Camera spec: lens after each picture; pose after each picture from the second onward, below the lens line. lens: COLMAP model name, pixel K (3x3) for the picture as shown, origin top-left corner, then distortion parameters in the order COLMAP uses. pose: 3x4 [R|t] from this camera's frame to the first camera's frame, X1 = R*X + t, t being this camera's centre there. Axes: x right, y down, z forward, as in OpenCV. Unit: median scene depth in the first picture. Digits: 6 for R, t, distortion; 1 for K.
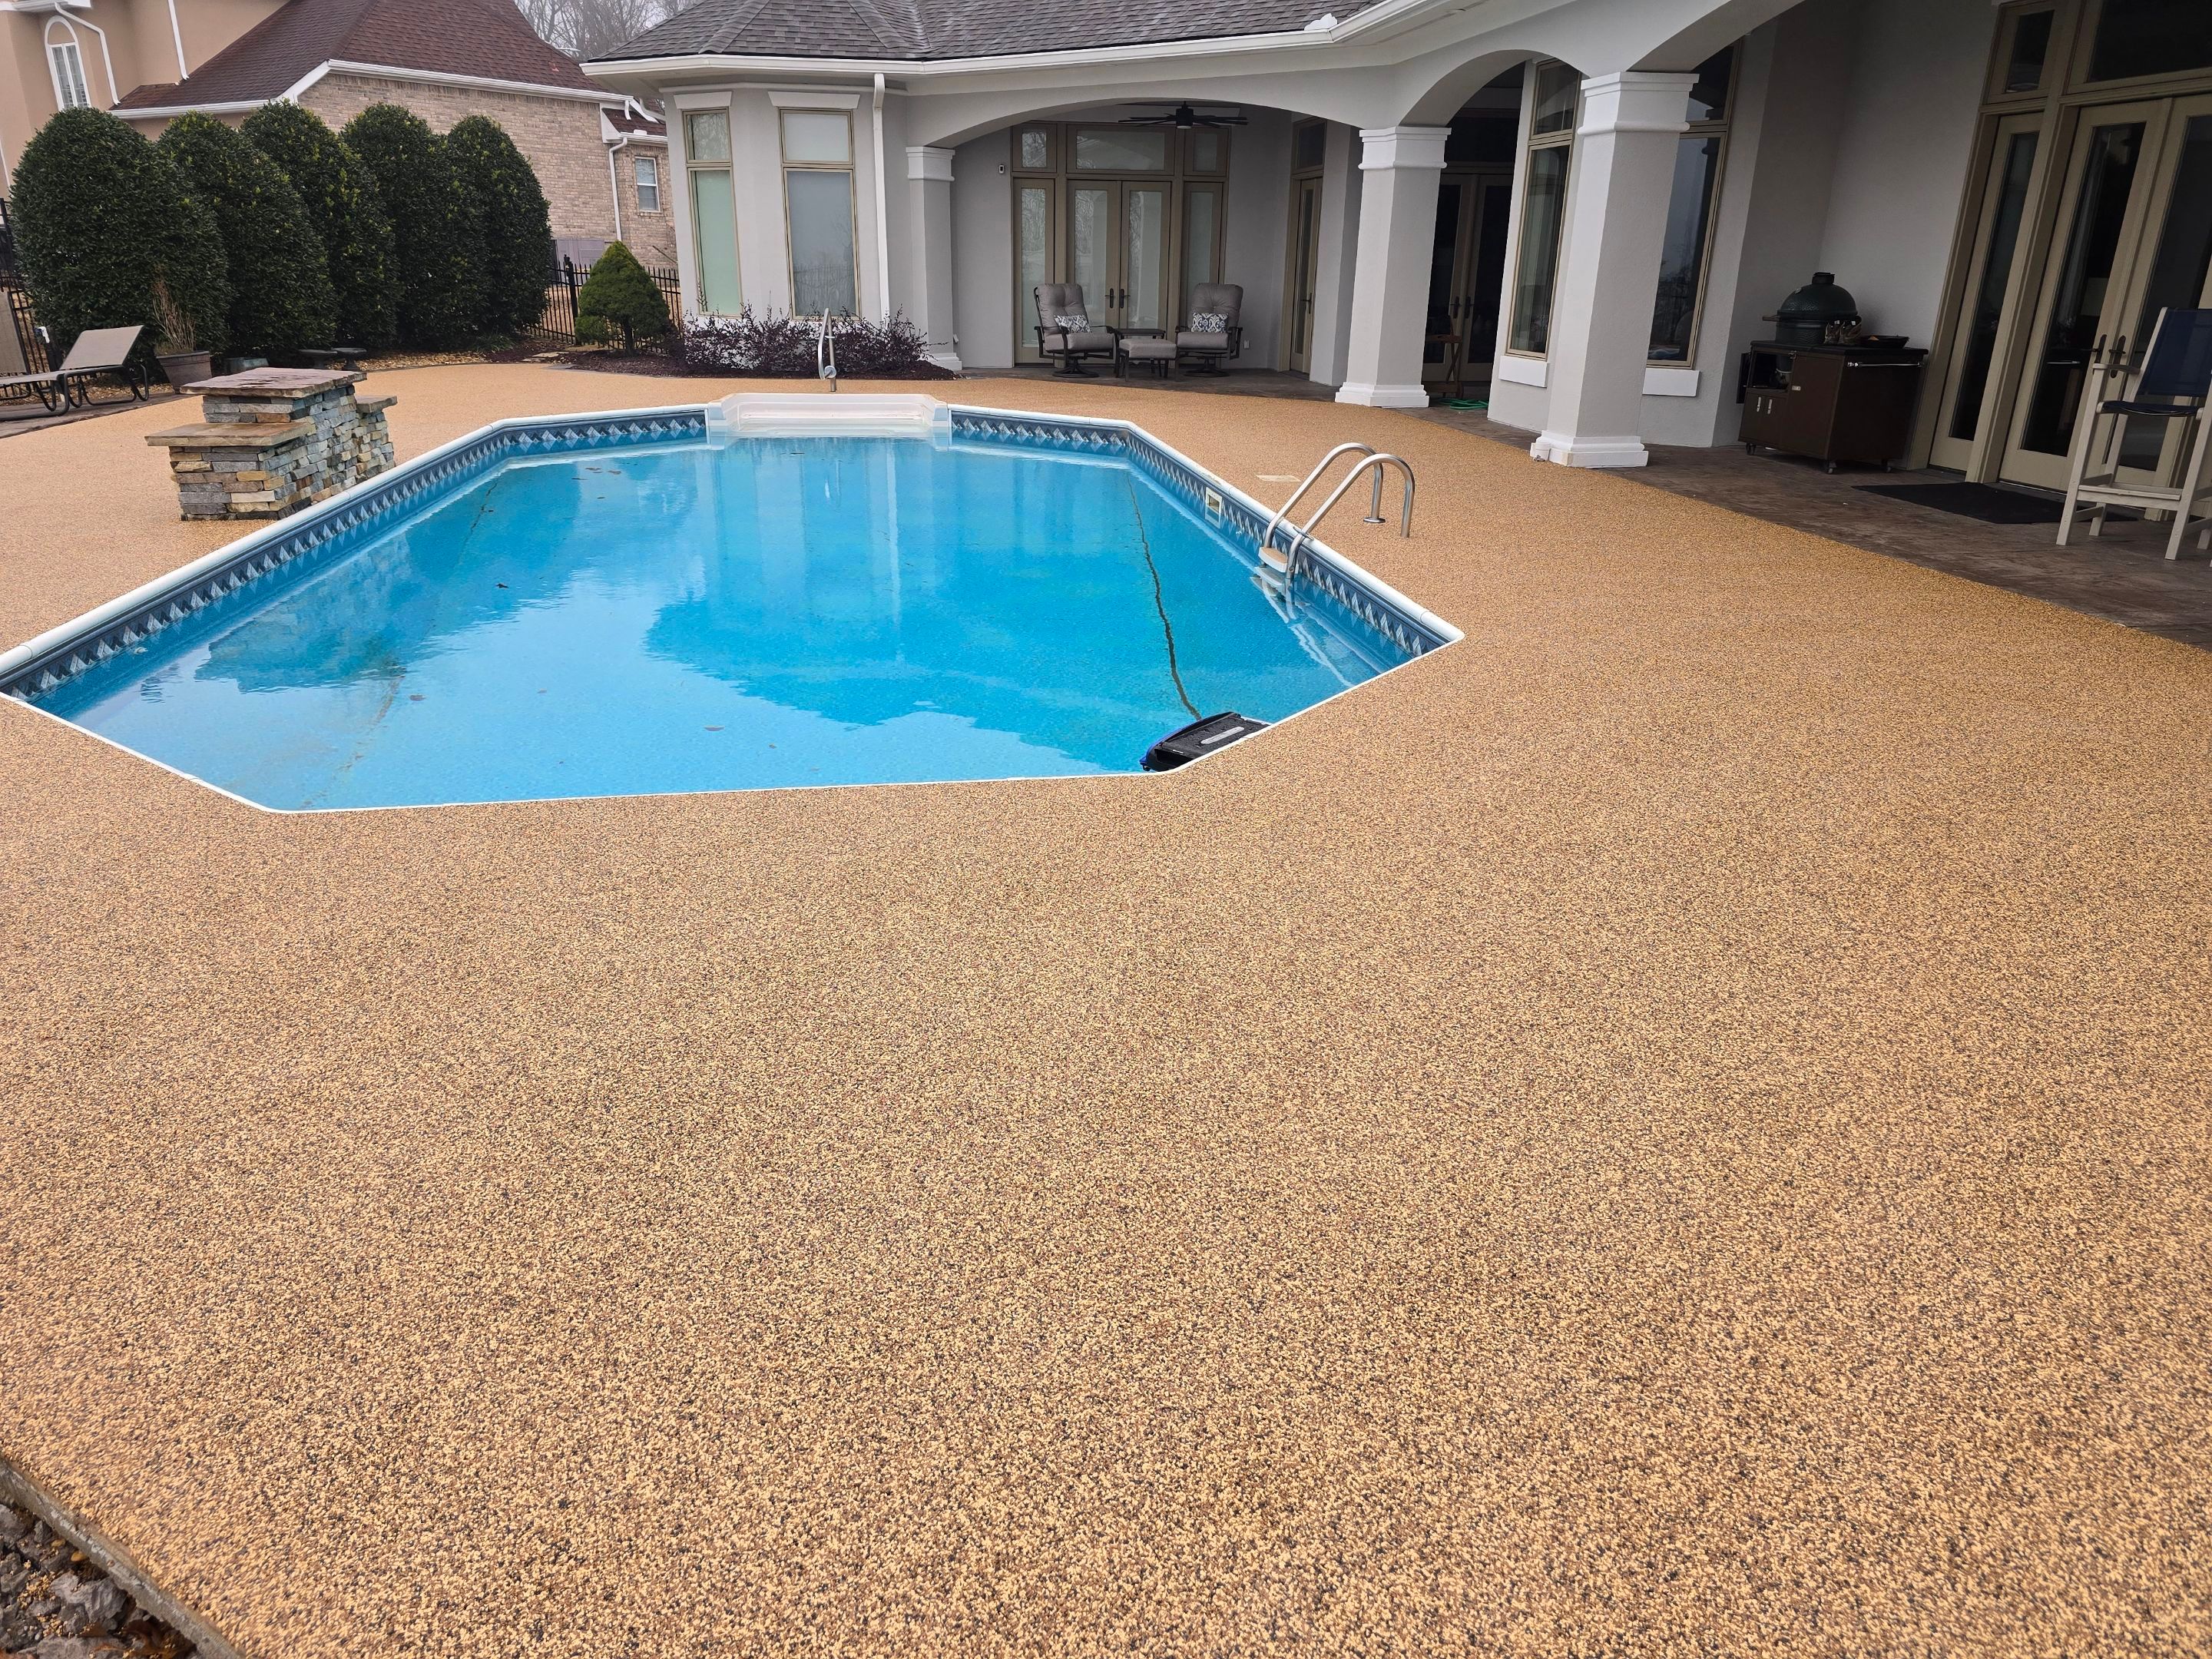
lens RADIAL K [[1495.5, 0, 1079.0], [0, 1495.5, 828.5], [0, 0, 1]] dist [0.045765, -0.035452]
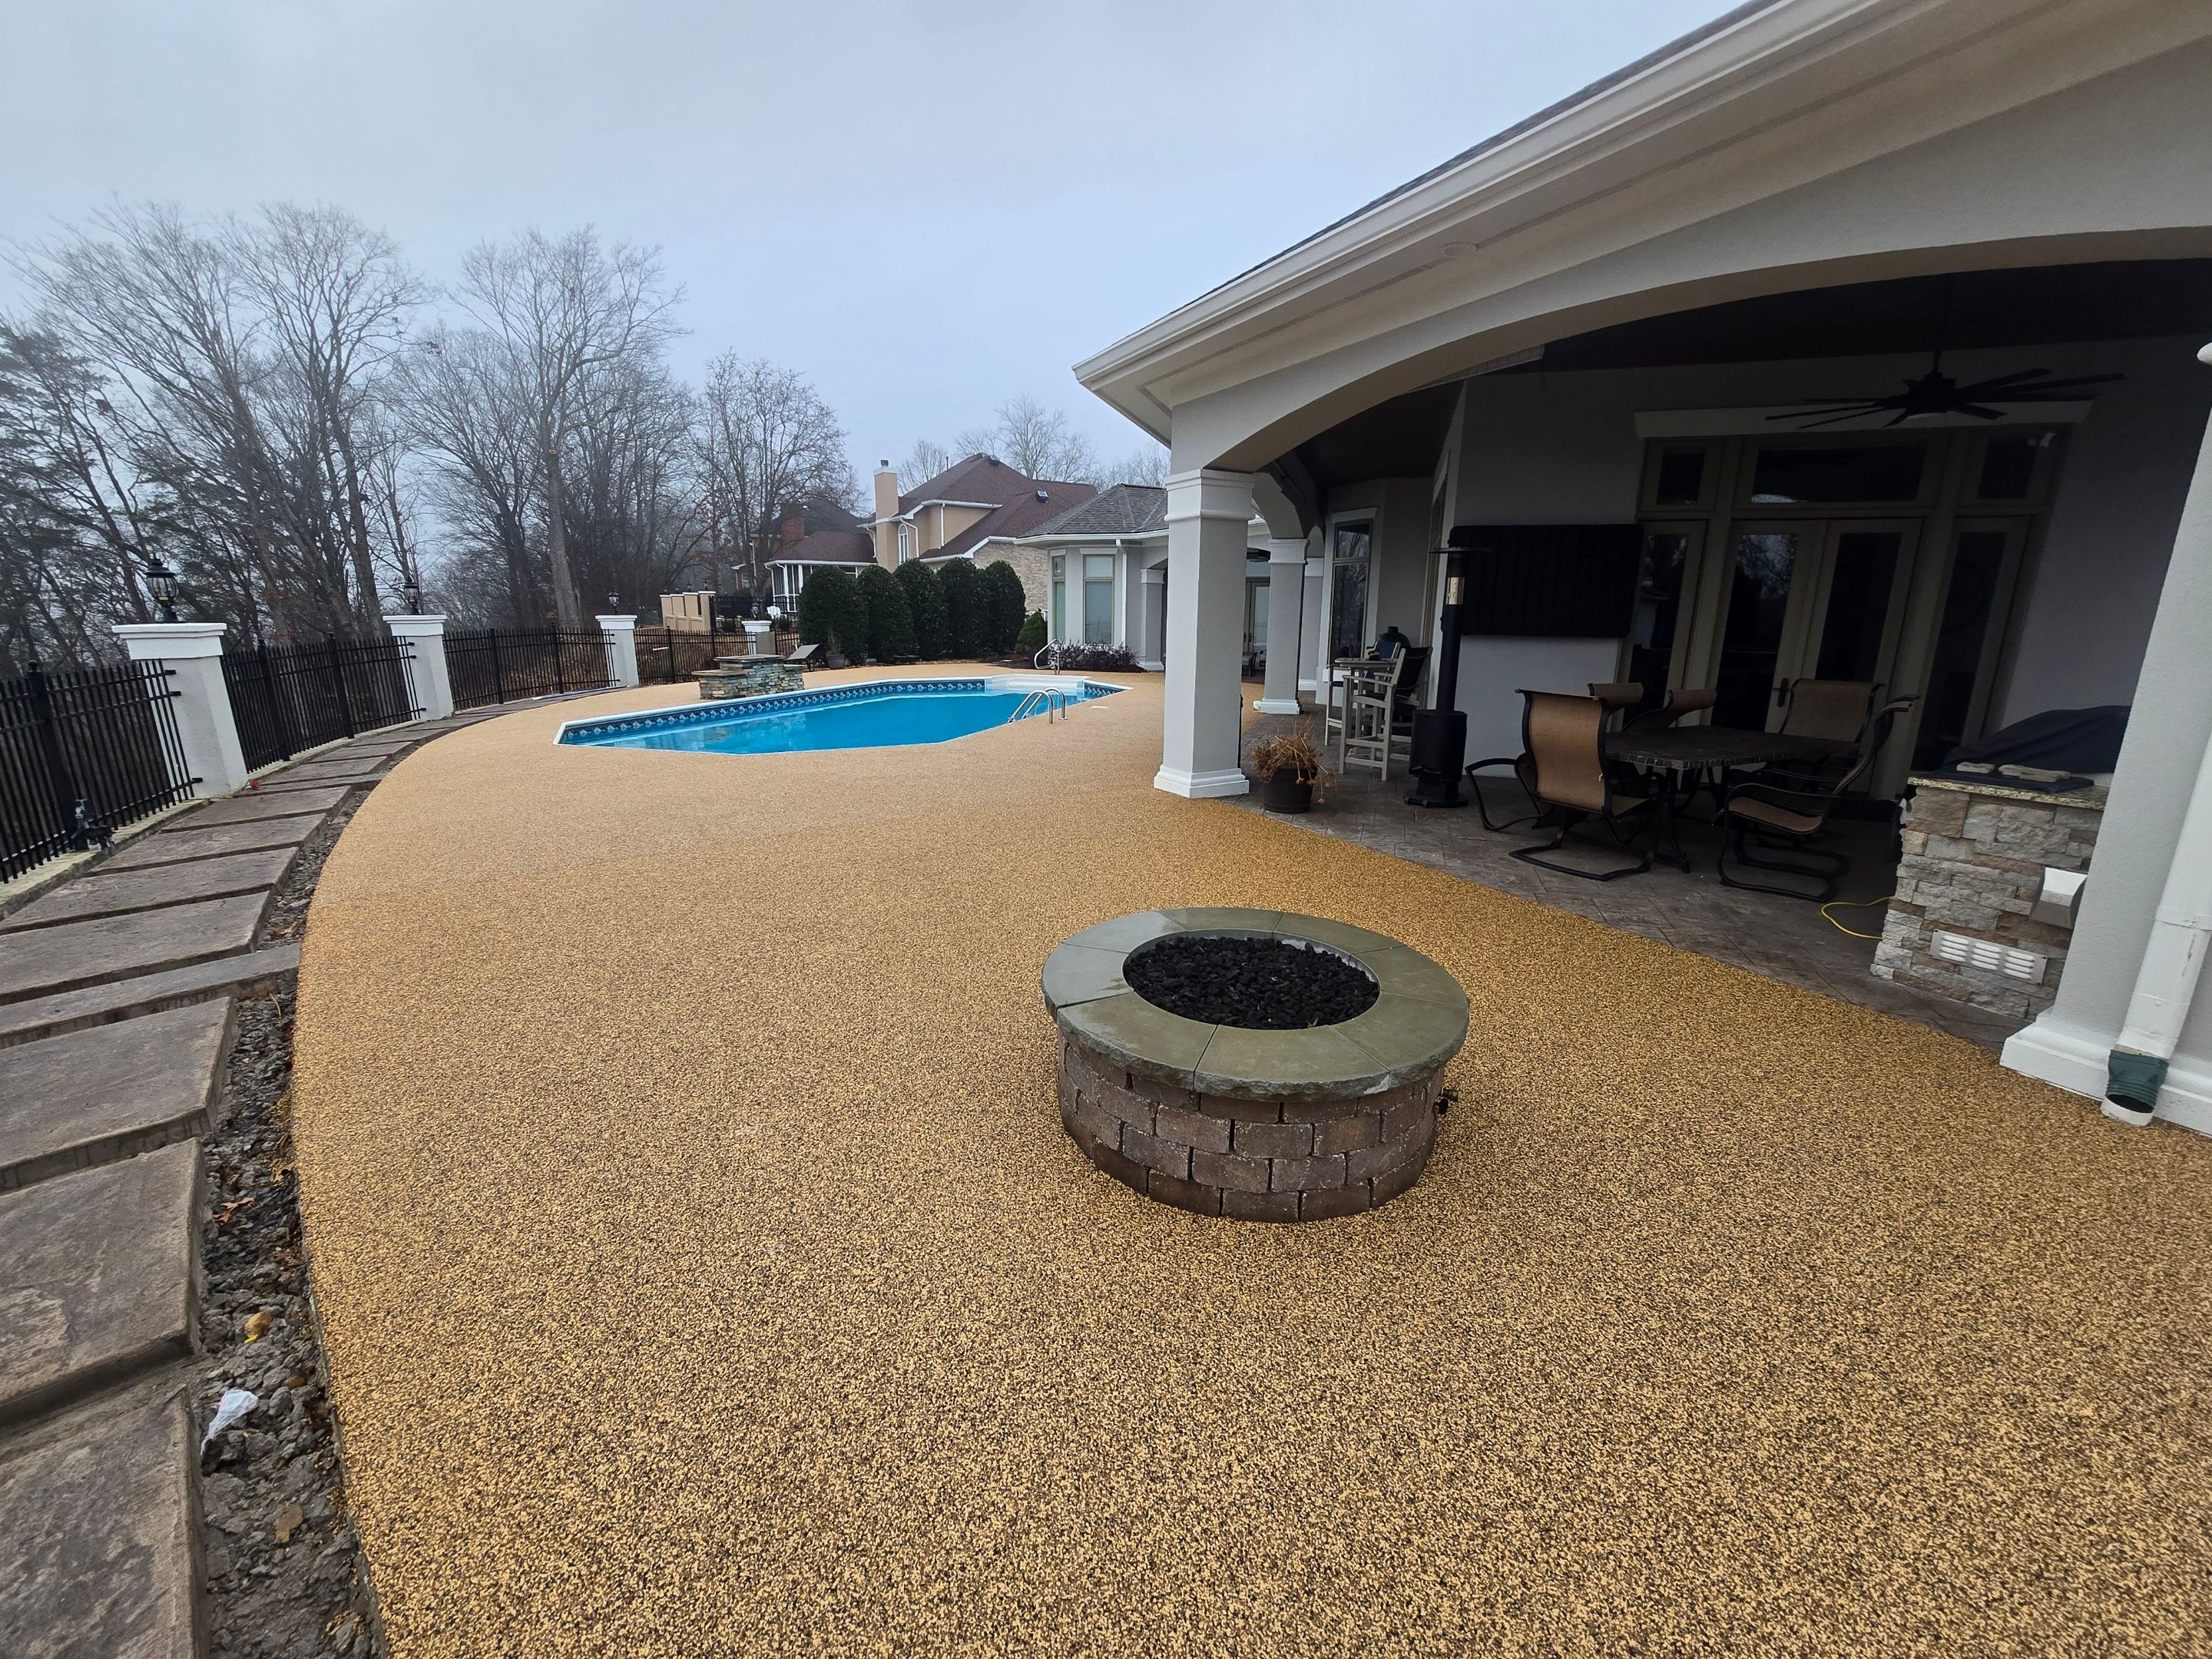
lens RADIAL K [[903.0, 0, 1108.5], [0, 903.0, 820.8], [0, 0, 1]] dist [-0.000771, -0.000471]
pose [[0.907449, 0.093178, -0.409700, 0.403498], [-0.150783, 0.982366, -0.110551, 0.050843], [0.392175, 0.162095, 0.905497, -0.129099]]
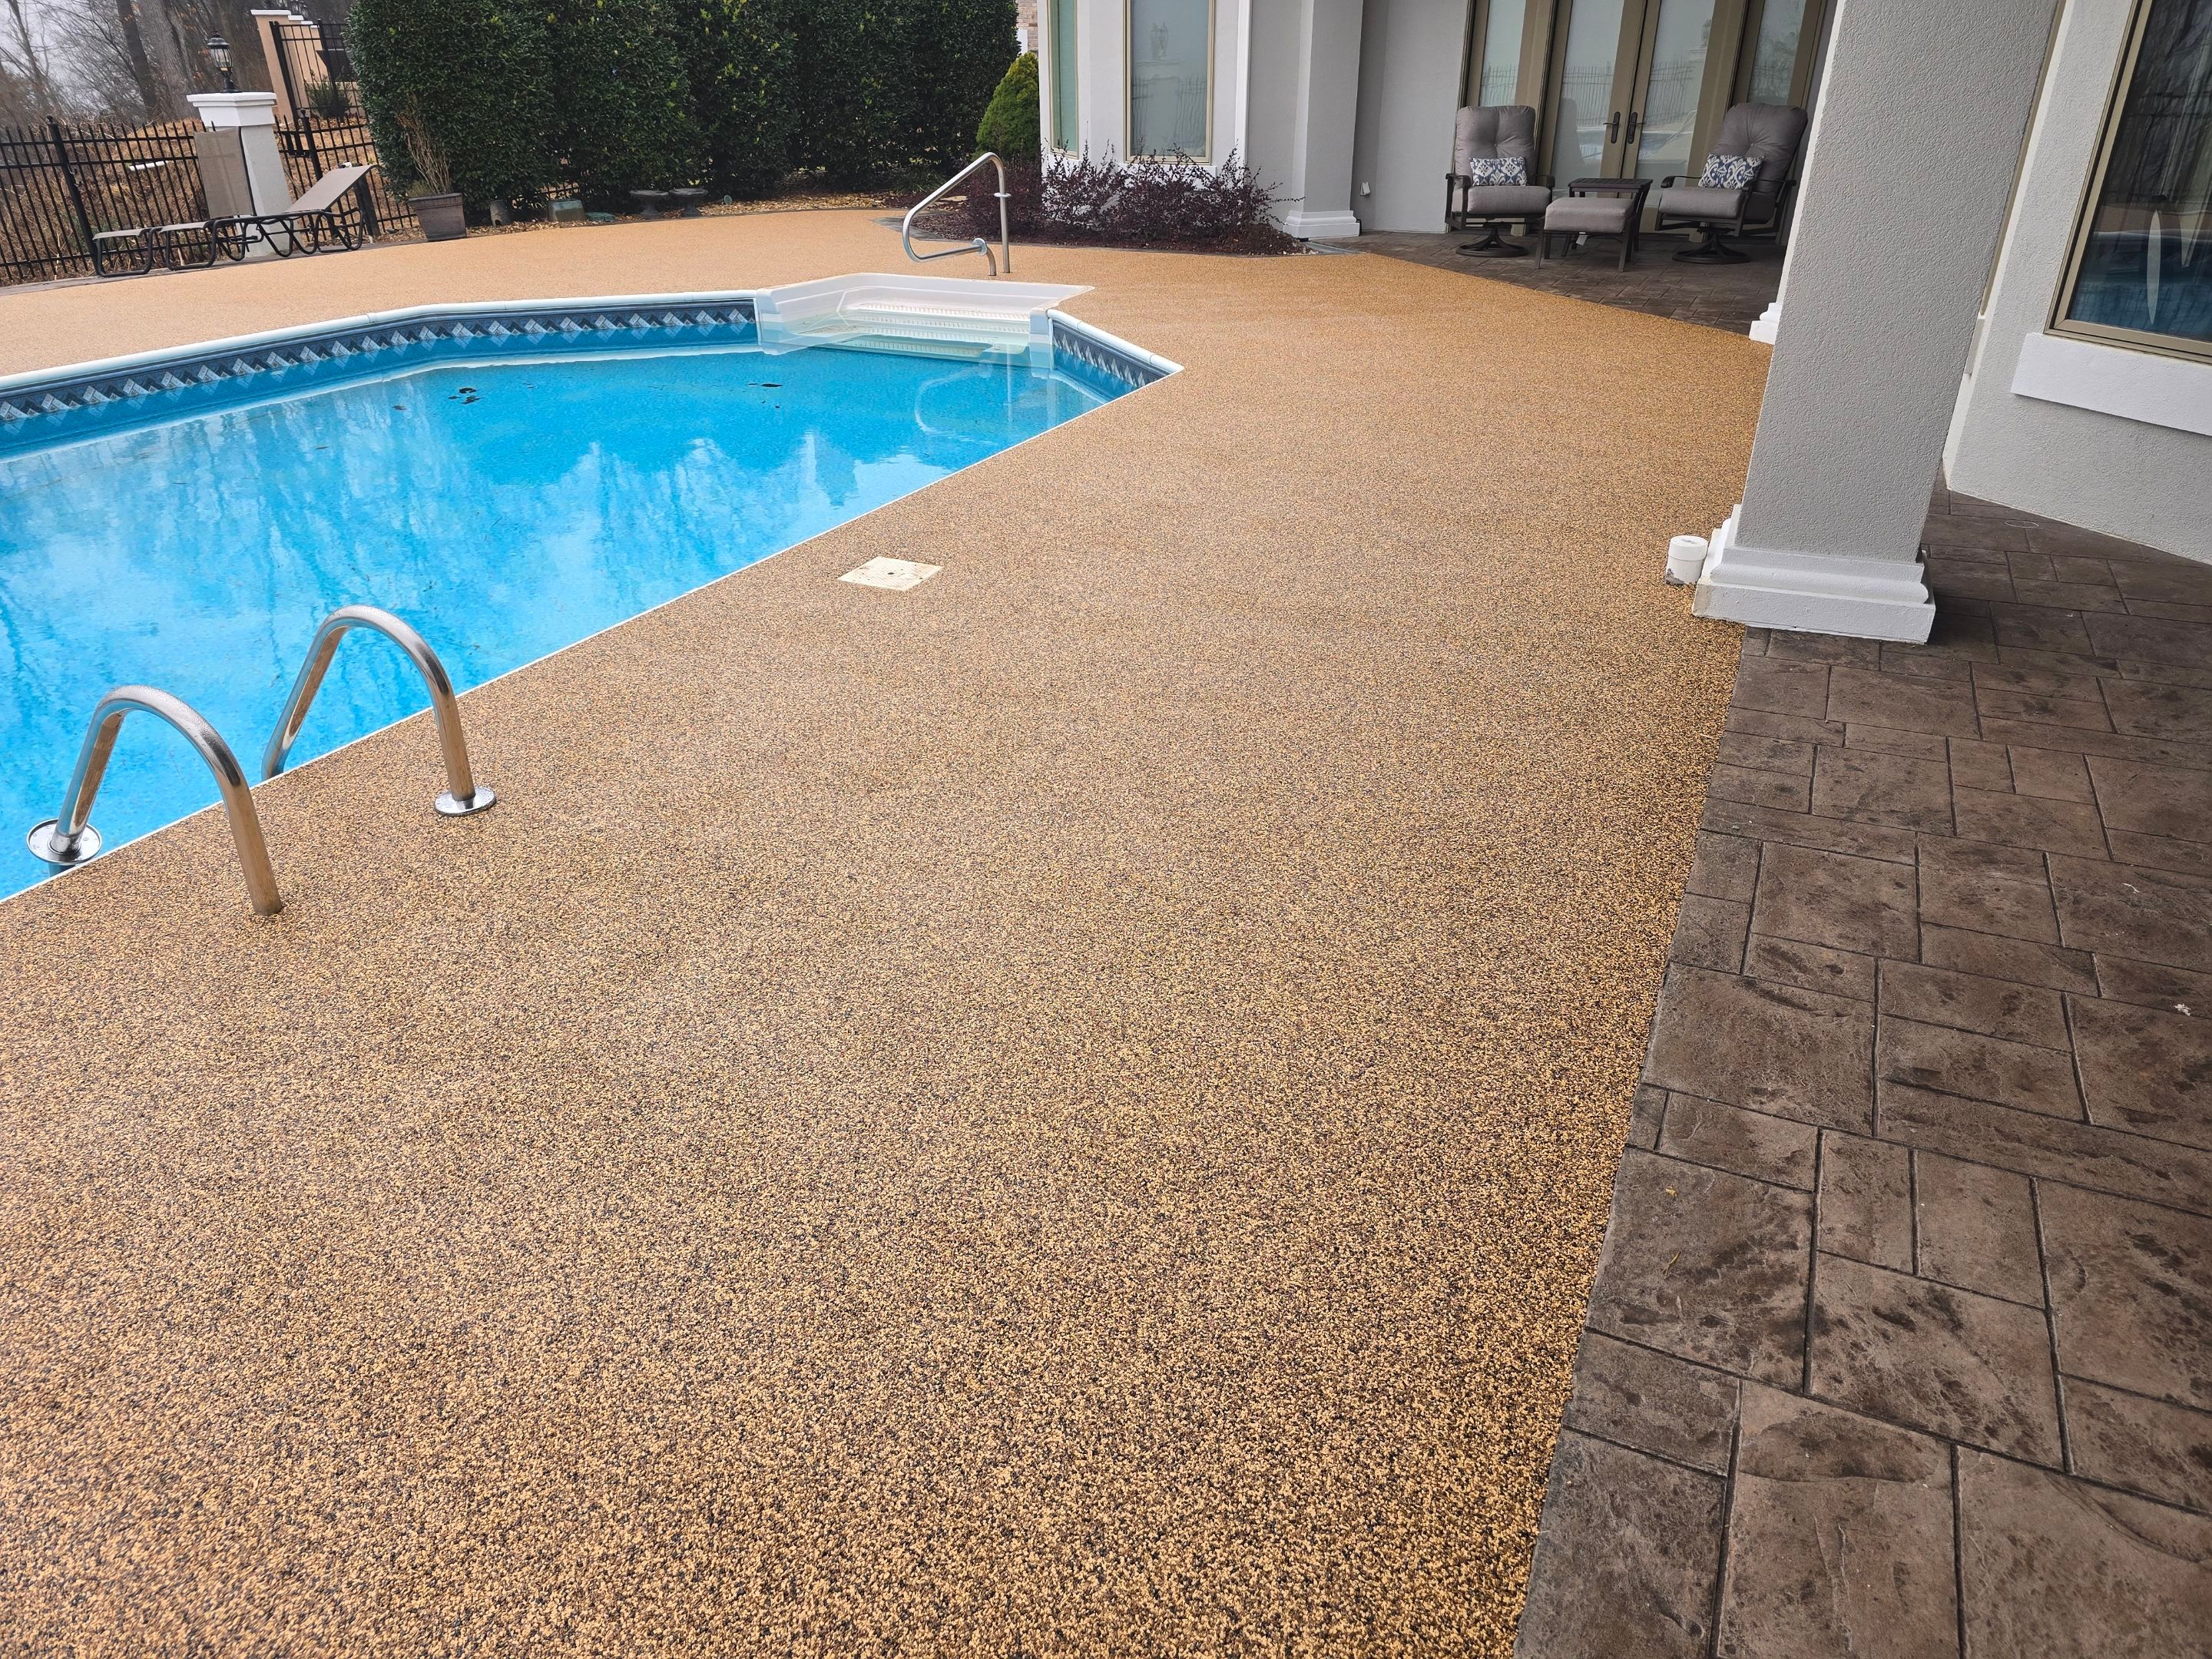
lens RADIAL K [[1476.2, 0, 1106.0], [0, 1476.2, 829.5], [0, 0, 1]] dist [0.068006, -0.062719]
pose [[0.843288, 0.232694, -0.484478, 0.239647], [-0.176602, 0.971333, 0.159134, -0.132095], [0.507619, -0.048636, 0.860208, 0.341105]]
